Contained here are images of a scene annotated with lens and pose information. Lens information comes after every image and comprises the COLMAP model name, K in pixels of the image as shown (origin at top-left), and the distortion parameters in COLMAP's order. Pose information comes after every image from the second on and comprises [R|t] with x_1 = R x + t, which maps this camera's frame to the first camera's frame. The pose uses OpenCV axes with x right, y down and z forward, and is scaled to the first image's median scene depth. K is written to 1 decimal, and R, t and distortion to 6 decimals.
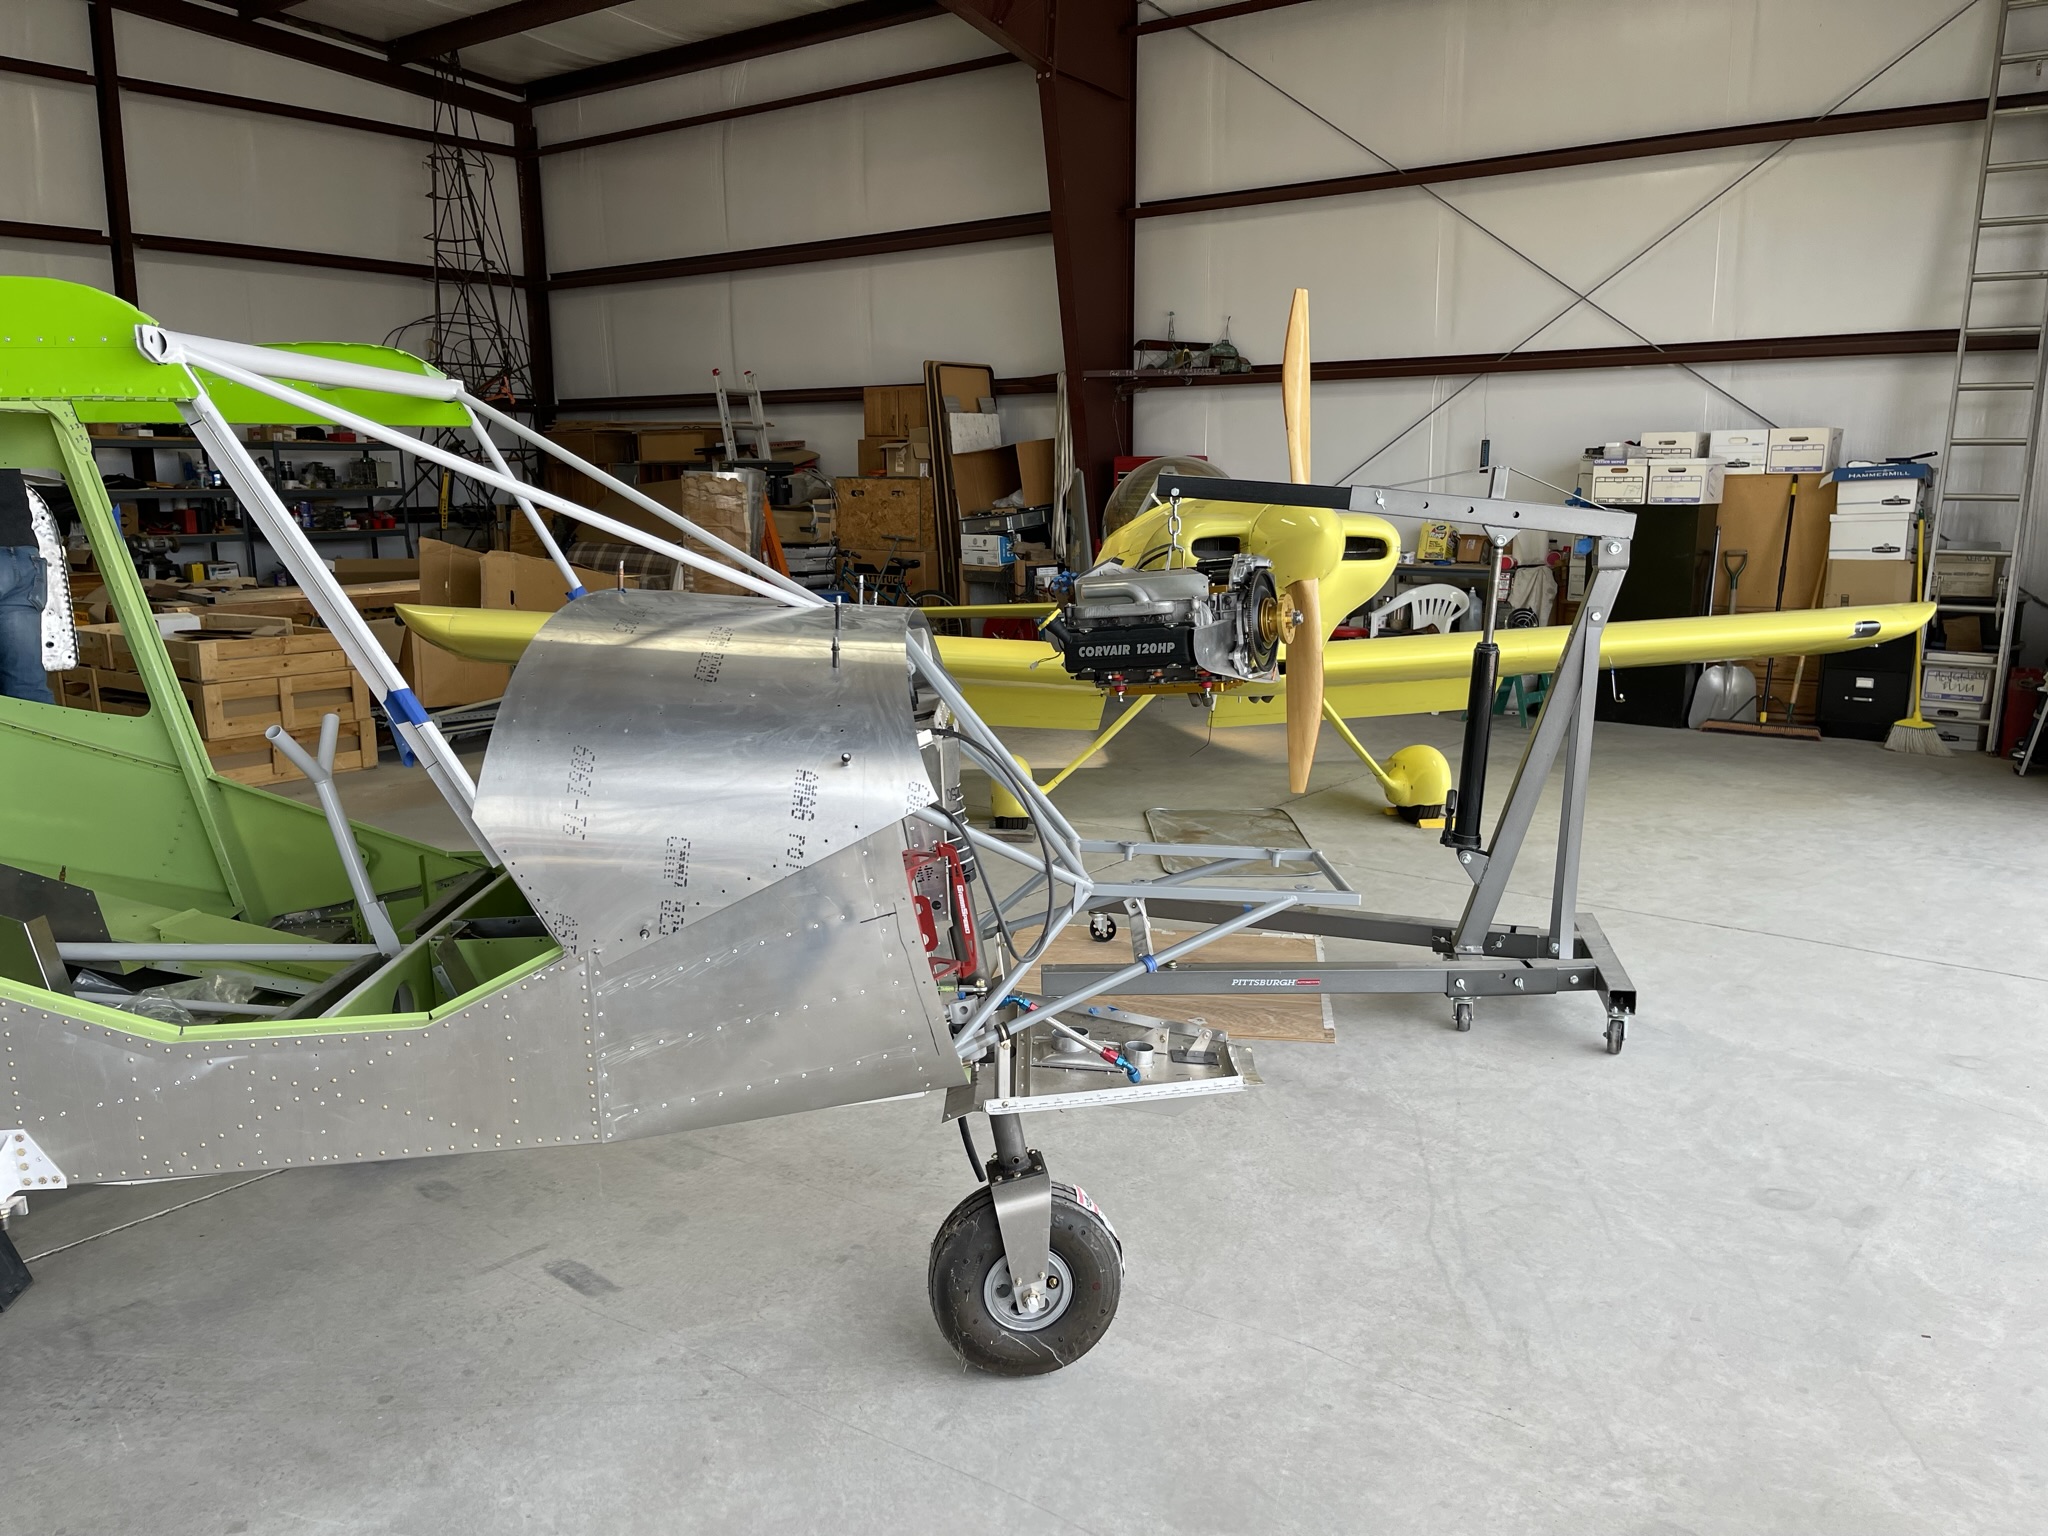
lens RADIAL K [[1548.7, 0, 1041.1], [0, 1548.7, 769.9], [0, 0, 1]] dist [0.055167, -0.077636]
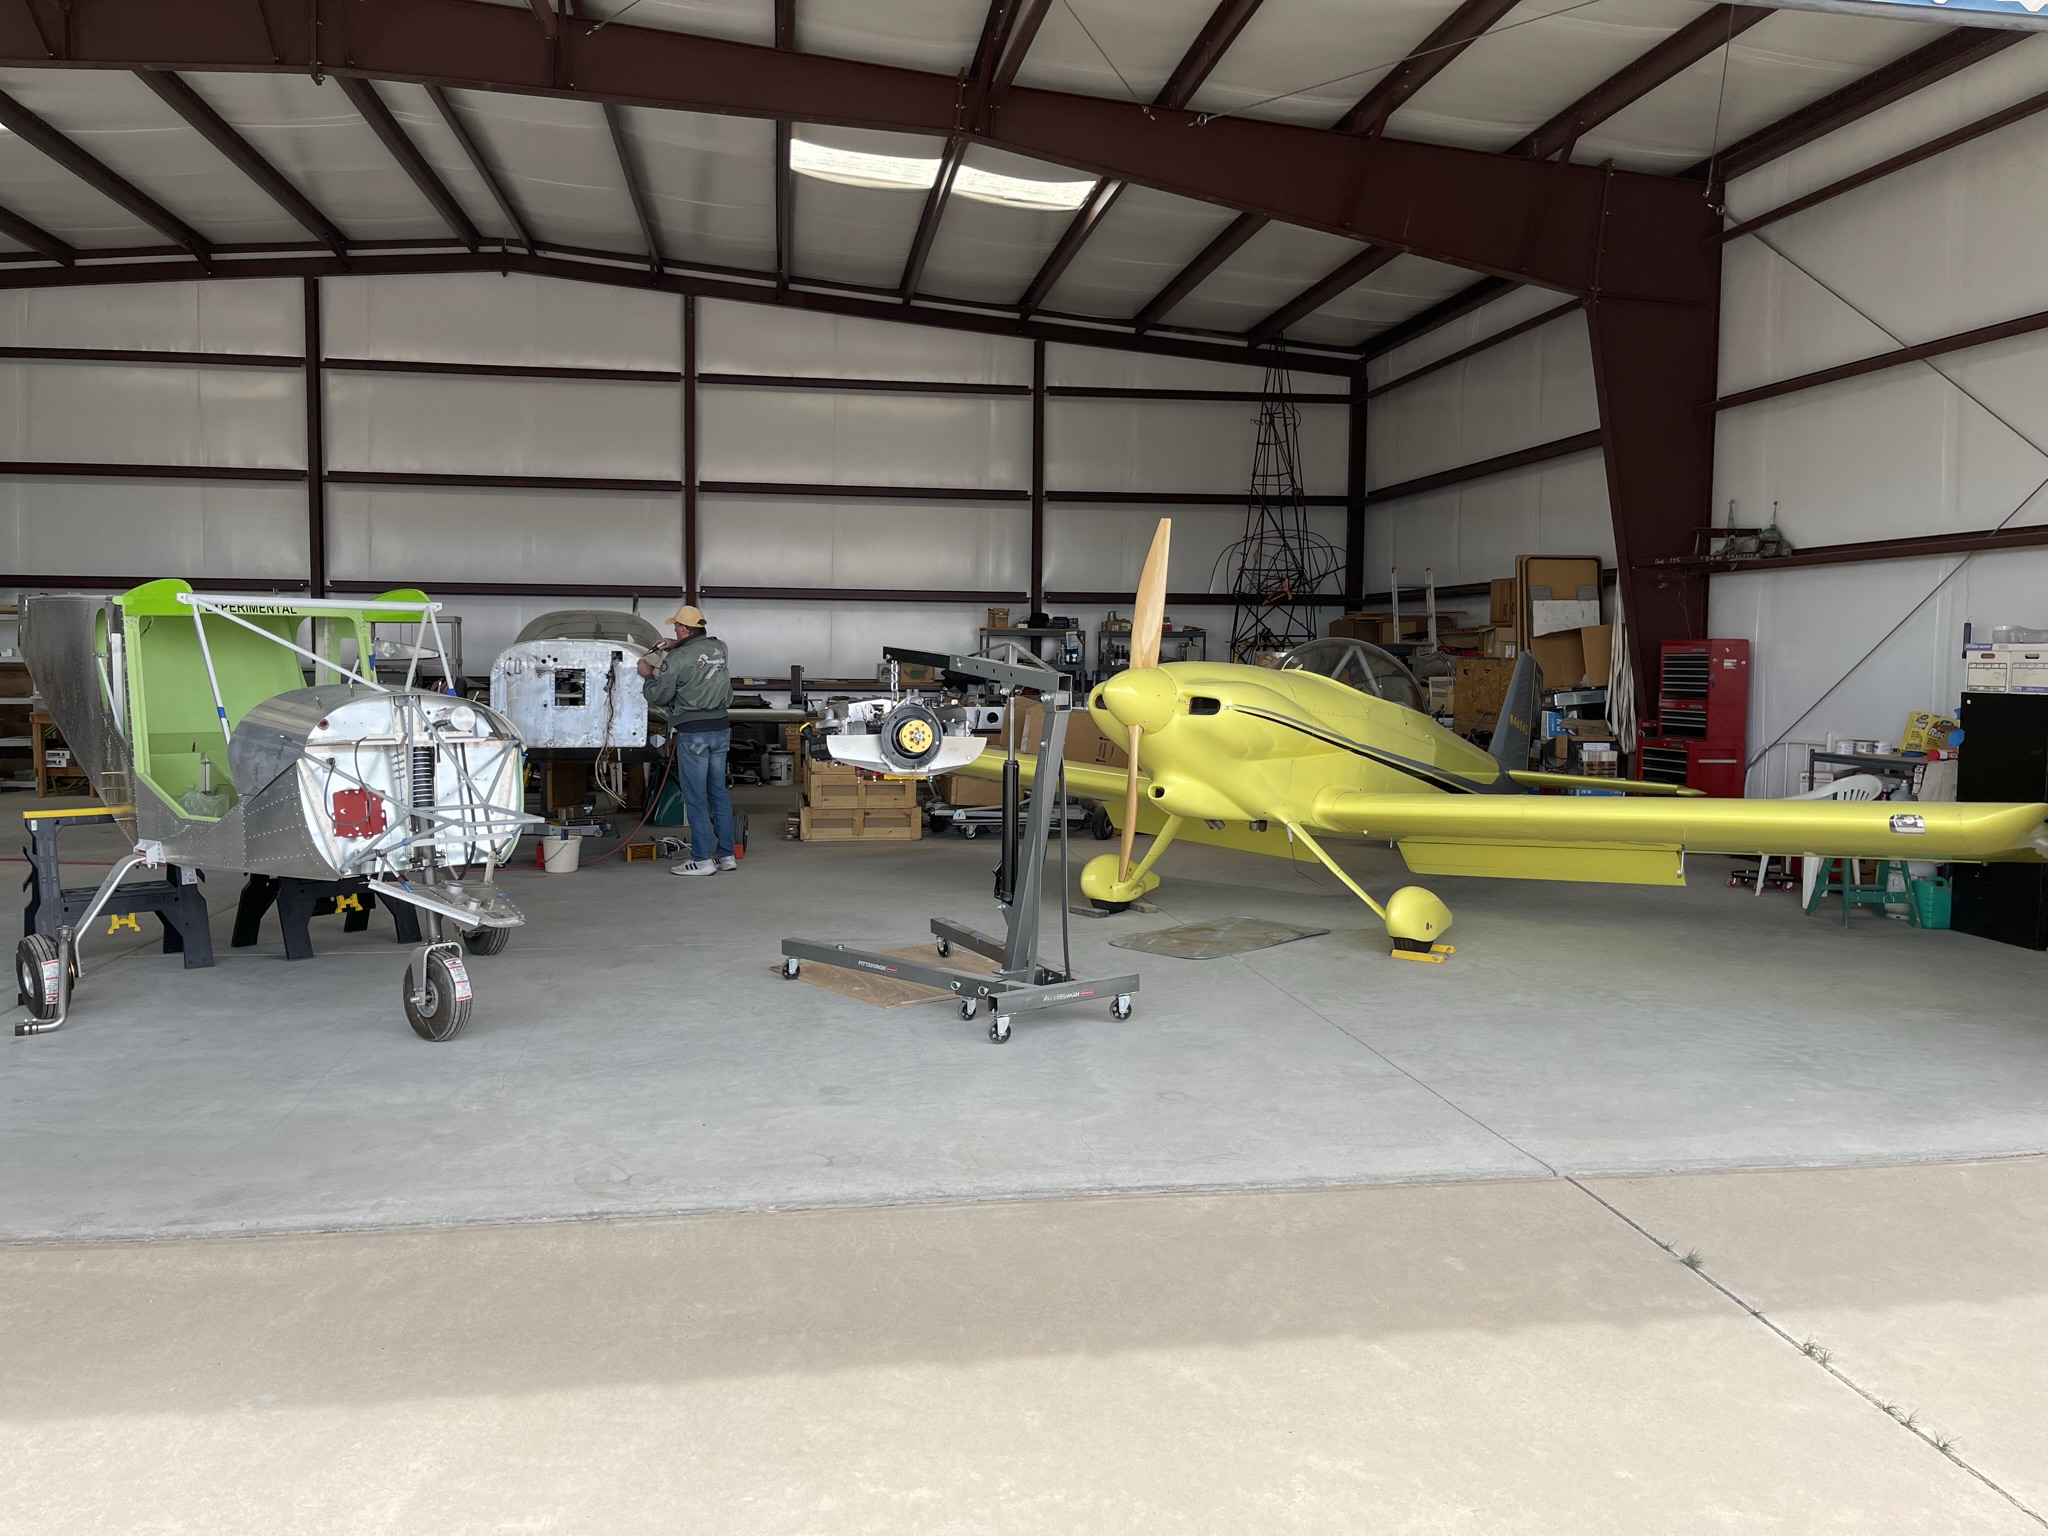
lens RADIAL K [[1548.7, 0, 1017.8], [0, 1548.7, 747.1], [0, 0, 1]] dist [0.055167, -0.077636]
pose [[0.717961, 0.050049, -0.694282, 0.475669], [-0.141464, 0.987088, -0.075132, 0.005947], [0.681557, 0.152157, 0.715771, -0.017894]]
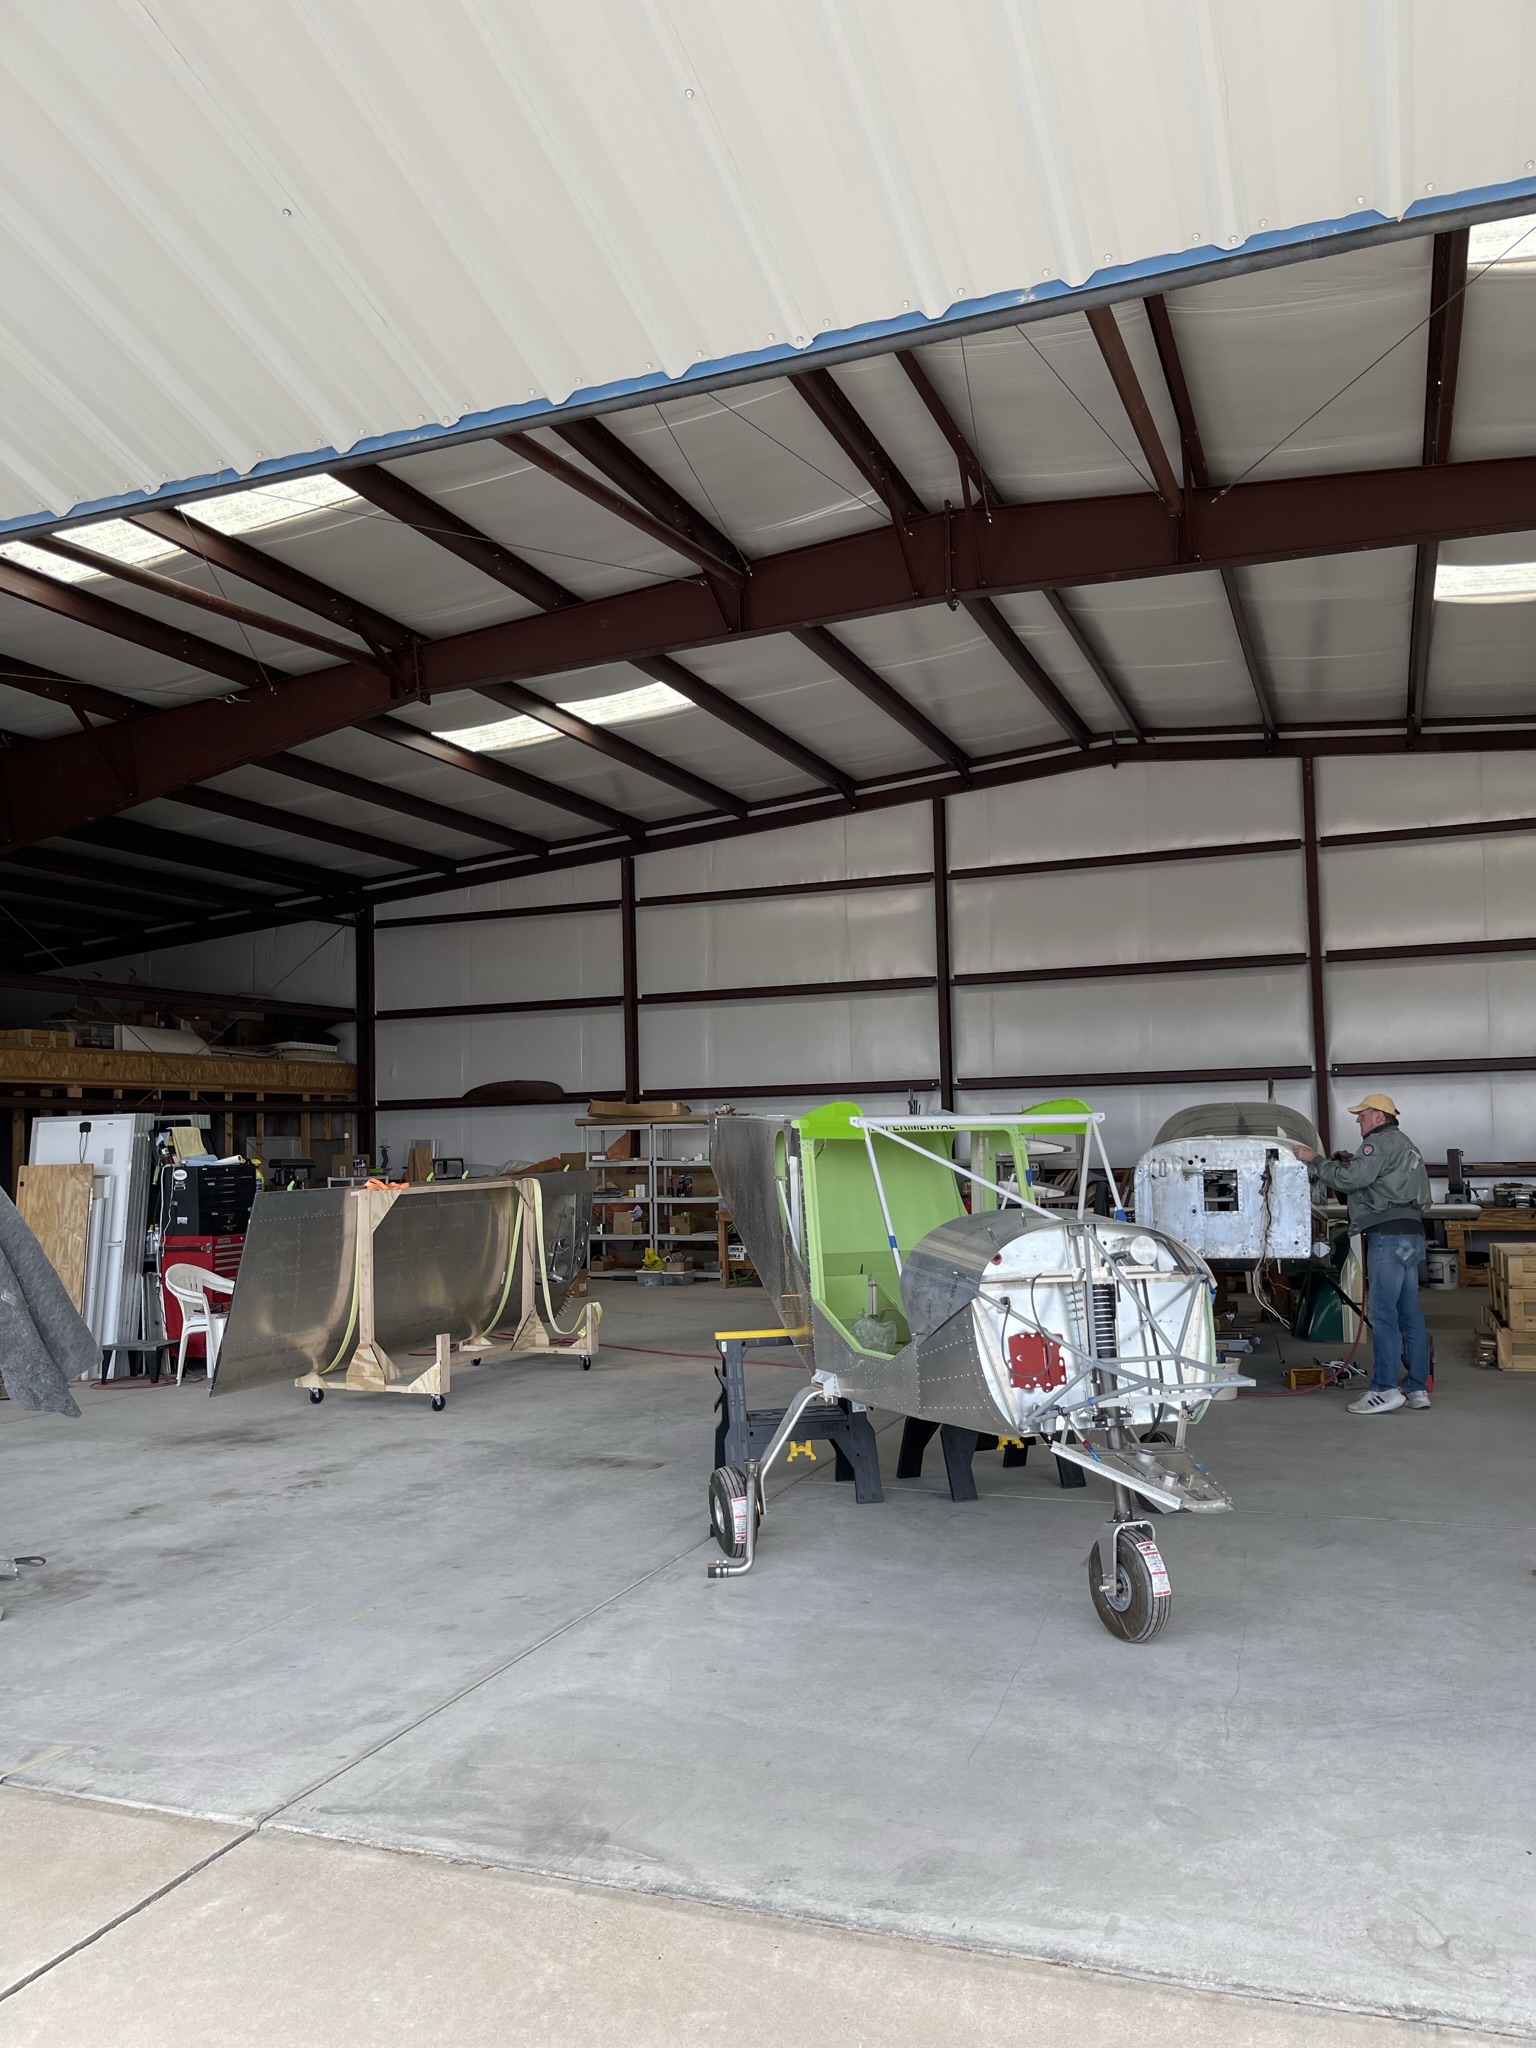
lens RADIAL K [[1548.7, 0, 760.4], [0, 1548.7, 1035.5], [0, 0, 1]] dist [0.055167, -0.077636]
pose [[0.265655, -0.067464, -0.961705, 0.386985], [-0.157619, 0.981087, -0.112363, -0.009222], [0.951096, 0.181433, 0.249997, -0.001654]]
